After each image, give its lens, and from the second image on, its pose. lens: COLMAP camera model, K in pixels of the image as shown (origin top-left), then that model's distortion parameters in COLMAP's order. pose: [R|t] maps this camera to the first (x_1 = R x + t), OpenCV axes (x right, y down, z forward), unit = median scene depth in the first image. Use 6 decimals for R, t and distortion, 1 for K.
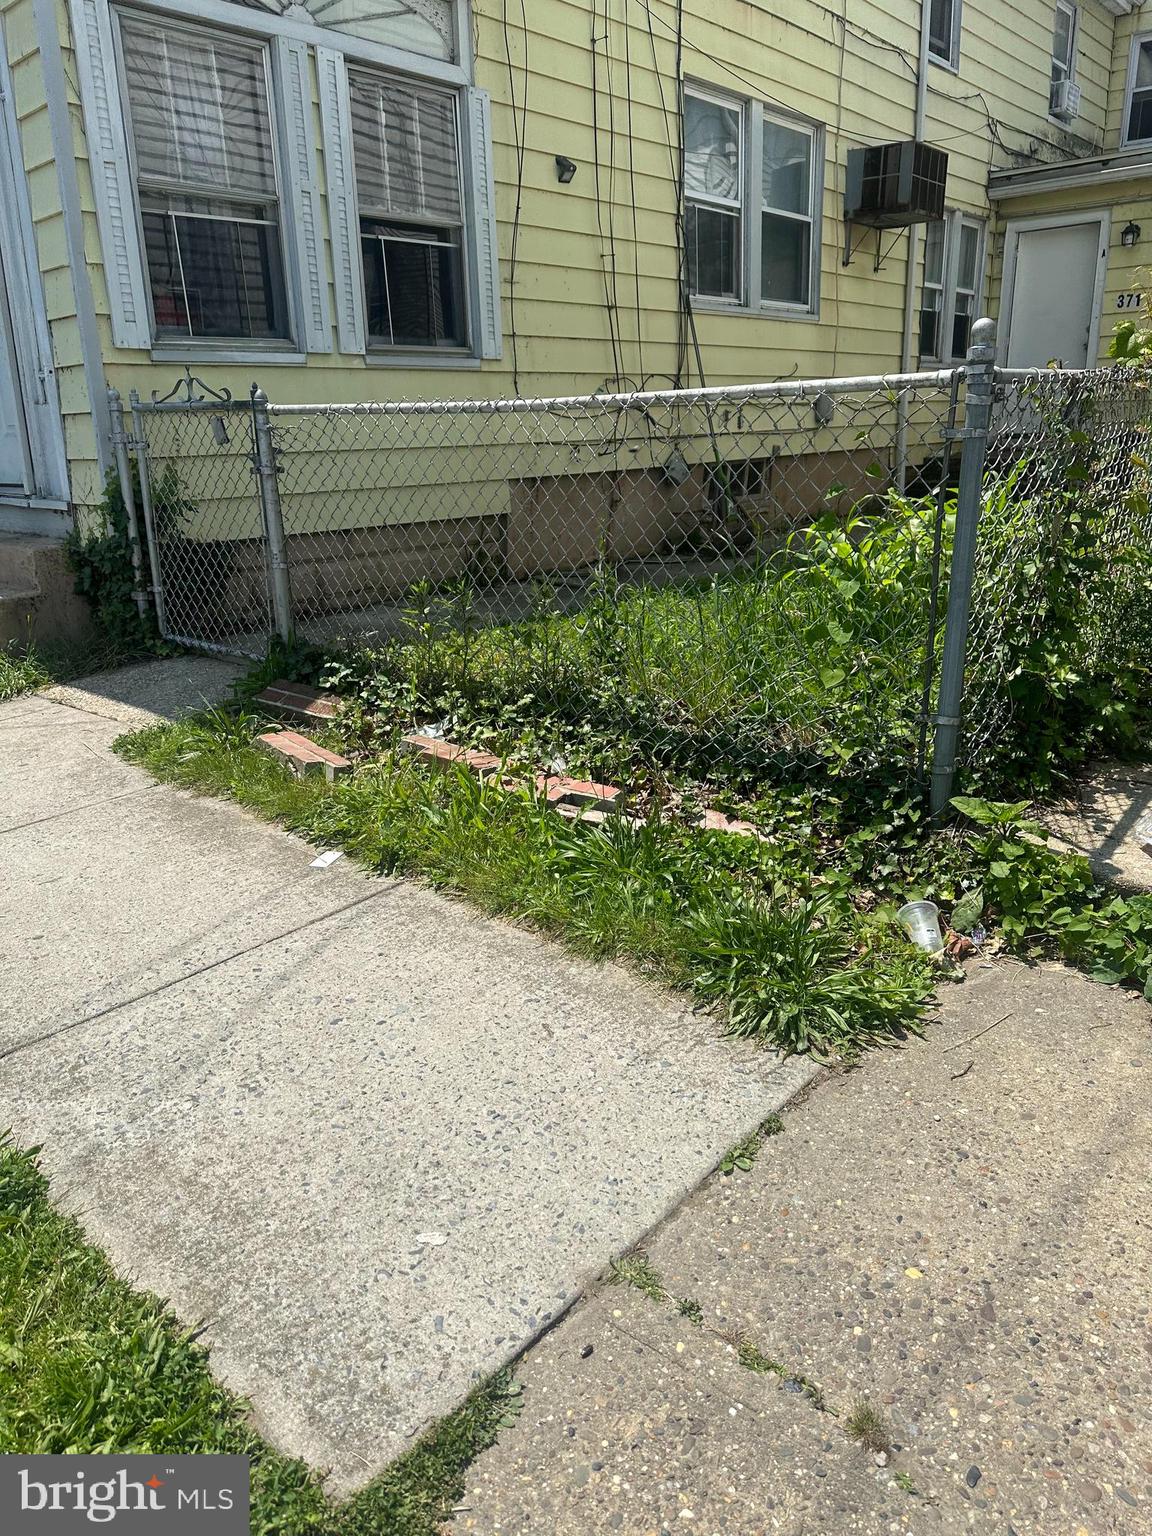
lens RADIAL K [[1118.4, 0, 568.9], [0, 1118.4, 770.7], [0, 0, 1]] dist [0.049306, -0.047137]
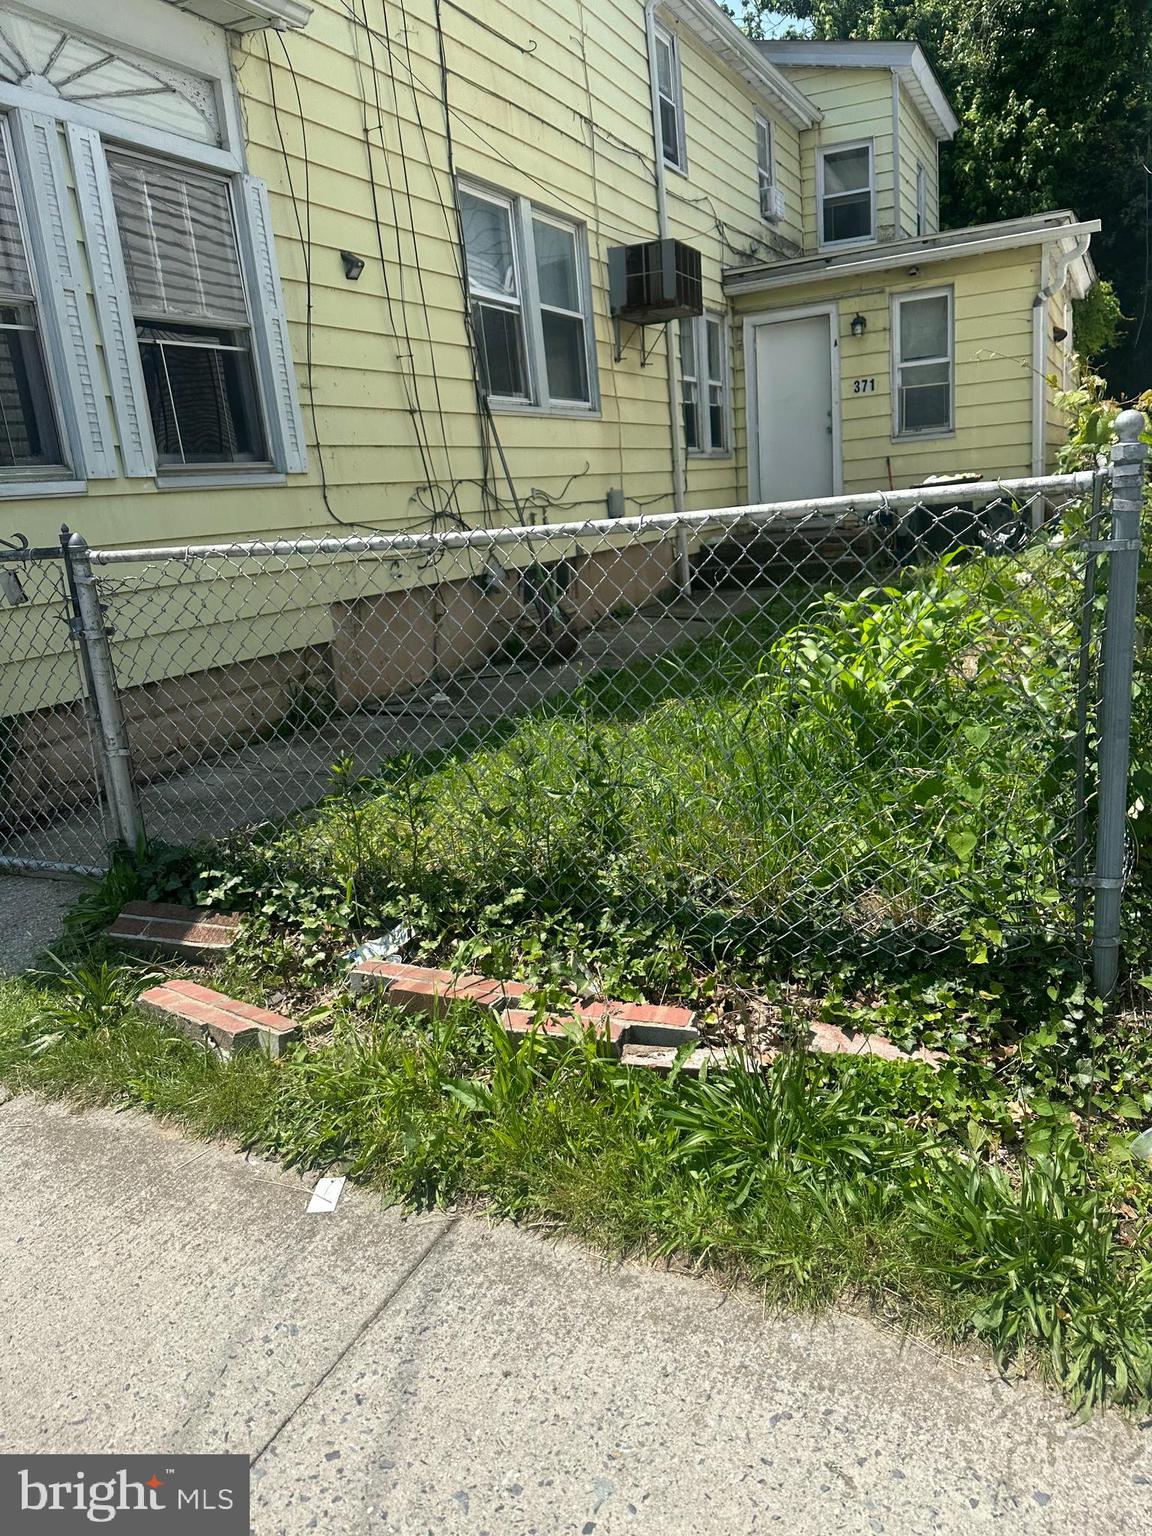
lens RADIAL K [[1118.4, 0, 580.6], [0, 1118.4, 763.5], [0, 0, 1]] dist [0.049306, -0.047137]
pose [[0.962611, -0.118630, 0.243530, -0.111372], [0.138351, 0.988216, -0.065481, -0.063747], [-0.232892, 0.096725, 0.967680, 0.143774]]
